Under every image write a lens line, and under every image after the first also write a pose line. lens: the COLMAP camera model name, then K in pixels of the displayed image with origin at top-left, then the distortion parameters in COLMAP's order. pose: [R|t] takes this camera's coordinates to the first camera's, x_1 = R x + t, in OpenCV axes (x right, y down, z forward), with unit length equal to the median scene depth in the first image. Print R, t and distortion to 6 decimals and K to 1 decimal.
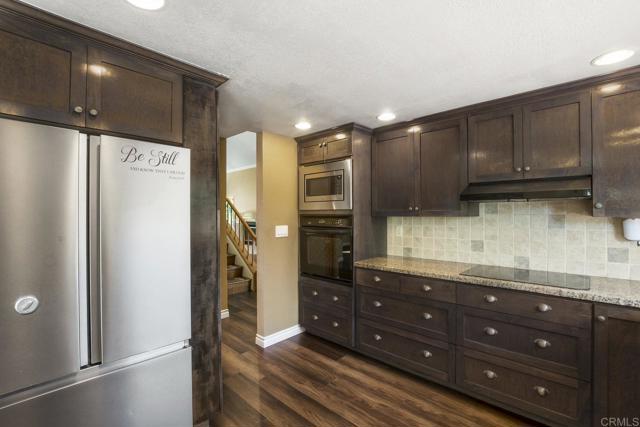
lens RADIAL K [[295.2, 0, 316.8], [0, 295.2, 218.4], [0, 0, 1]] dist [-0.021612, 0.000409]
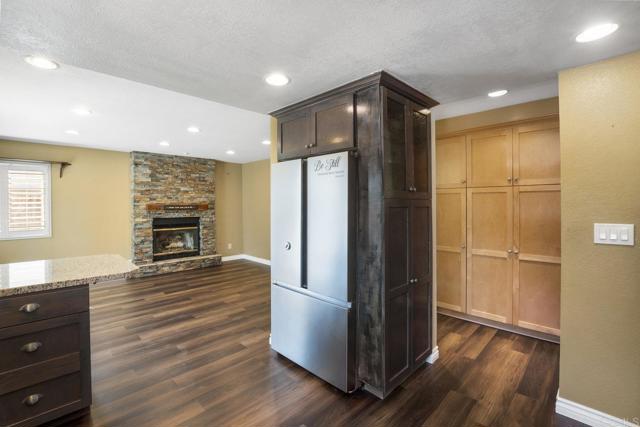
lens RADIAL K [[283.4, 0, 319.1], [0, 283.4, 204.6], [0, 0, 1]] dist [-0.025704, -0.000189]
pose [[-0.019217, 0.006500, -0.999794, 0.558817], [-0.009151, 0.999936, 0.006677, -0.011371], [0.999773, 0.009277, -0.019156, 0.645546]]
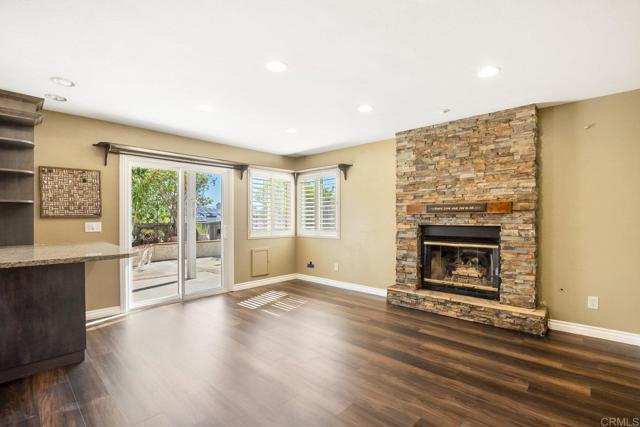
lens RADIAL K [[295.2, 0, 316.8], [0, 295.2, 218.4], [0, 0, 1]] dist [-0.021612, 0.000409]
pose [[-0.999931, 0.006362, -0.009909, -1.230029], [0.006201, 0.999849, 0.016257, 0.066768], [0.010011, 0.016194, -0.999819, 0.880454]]
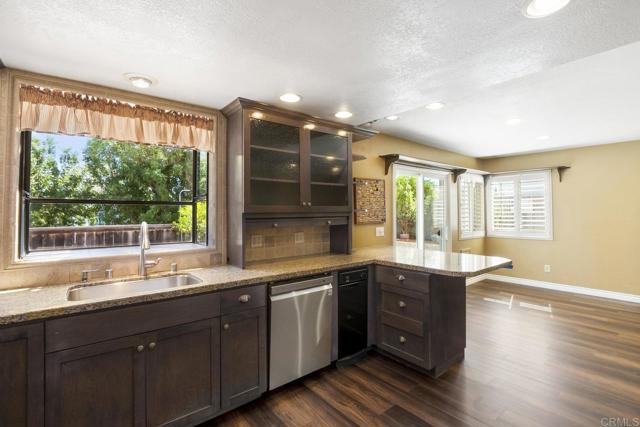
lens RADIAL K [[295.6, 0, 319.2], [0, 295.6, 204.7], [0, 0, 1]] dist [-0.025555, 0.000168]
pose [[-0.991895, 0.011194, 0.126566, 0.052411], [0.010251, 0.999915, -0.008102, -0.014460], [-0.126645, -0.006739, -0.991925, 1.063491]]
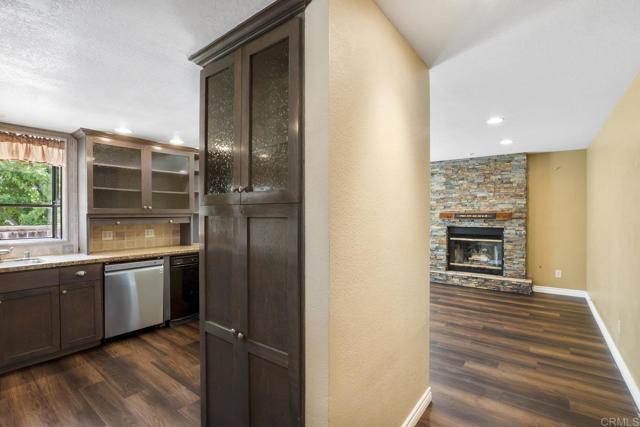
lens RADIAL K [[296.6, 0, 320.5], [0, 296.6, 216.2], [0, 0, 1]] dist [-0.022152, 0.000907]
pose [[-0.993943, 0.005387, -0.109765, -0.486007], [0.002798, 0.999715, 0.023726, -0.014245], [0.109862, 0.023275, -0.993674, 1.557086]]
